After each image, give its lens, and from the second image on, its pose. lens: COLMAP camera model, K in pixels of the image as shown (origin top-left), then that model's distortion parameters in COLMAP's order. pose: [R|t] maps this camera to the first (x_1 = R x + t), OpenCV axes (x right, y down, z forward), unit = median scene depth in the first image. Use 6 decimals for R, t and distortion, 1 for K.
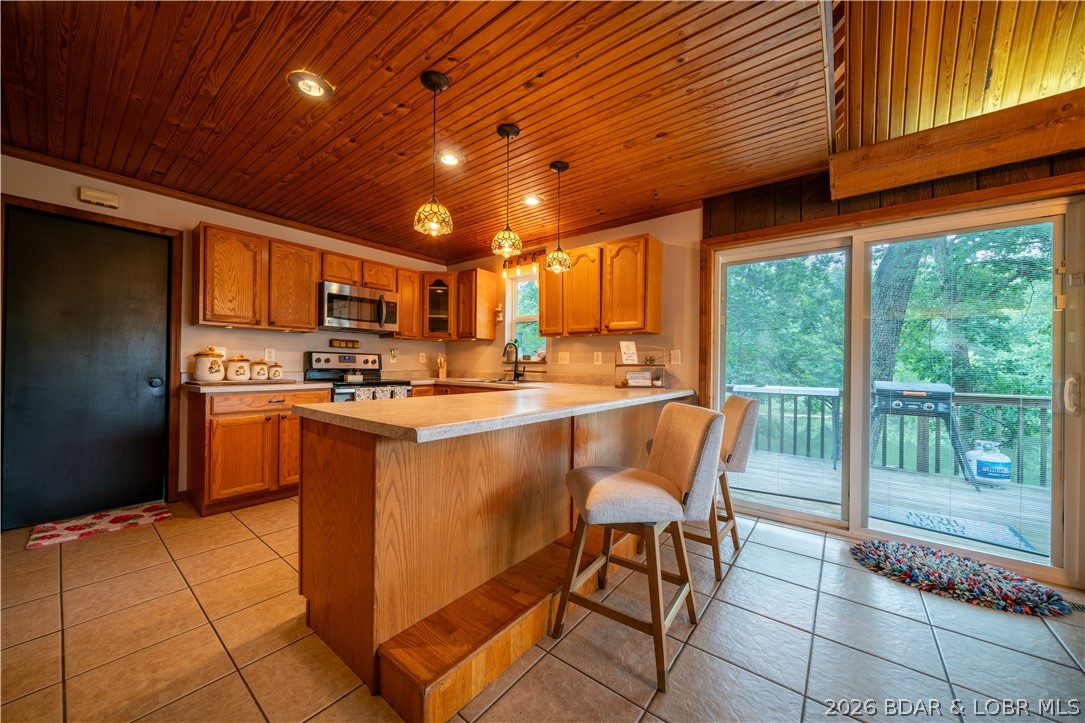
lens RADIAL K [[400.5, 0, 526.4], [0, 400.5, 361.0], [0, 0, 1]] dist [-0.005965, -0.000081]
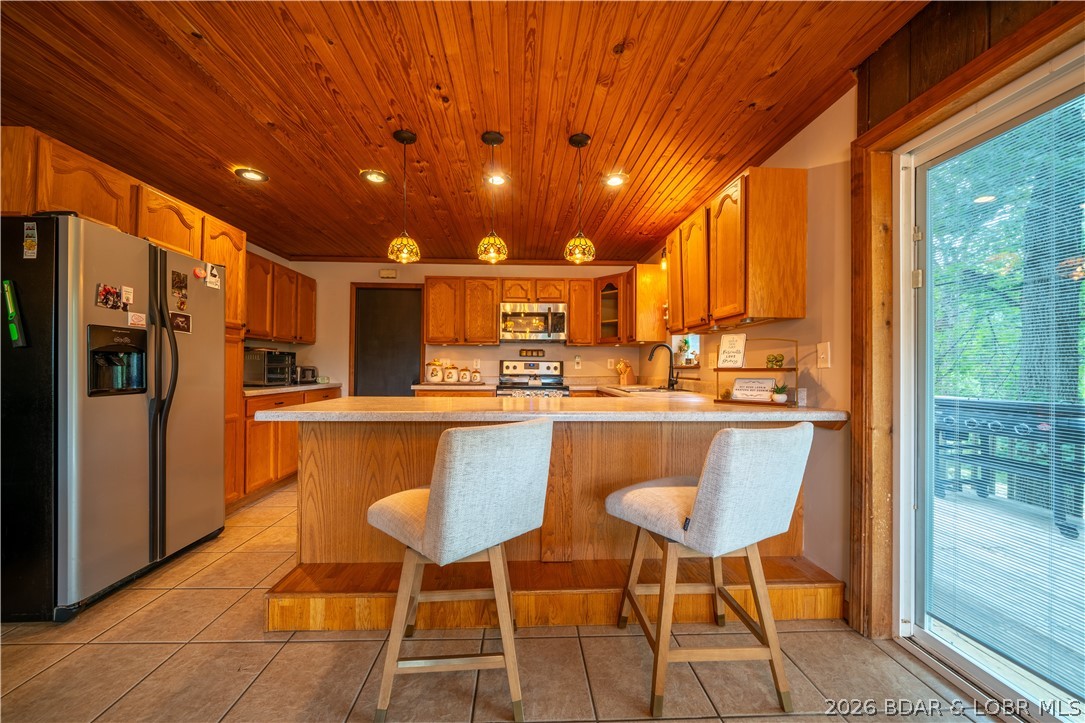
lens RADIAL K [[400.5, 0, 518.7], [0, 400.5, 361.0], [0, 0, 1]] dist [-0.005965, -0.000081]
pose [[0.640632, -0.022949, -0.767505, 0.463198], [0.008621, 0.999705, -0.022696, 0.007330], [0.767800, 0.007923, 0.640641, 0.246244]]
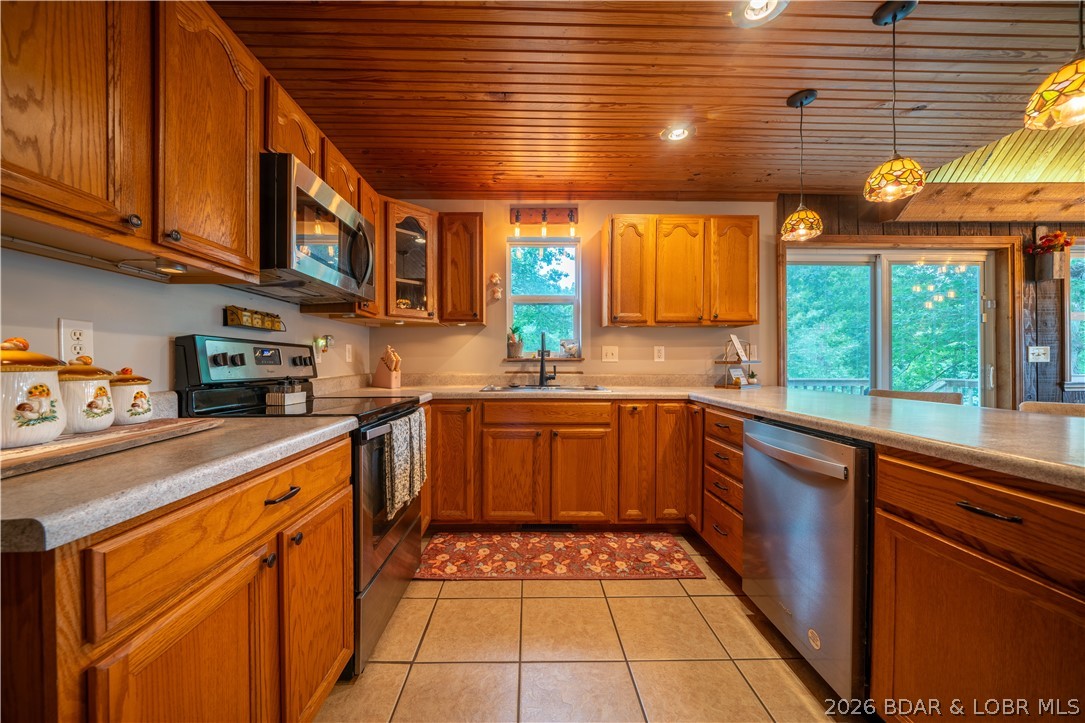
lens RADIAL K [[400.5, 0, 530.9], [0, 400.5, 363.9], [0, 0, 1]] dist [-0.005965, -0.000081]
pose [[0.757413, -0.016527, 0.652727, -0.563841], [0.004825, 0.999794, 0.019716, -0.003910], [-0.652919, -0.011784, 0.757336, 0.538303]]
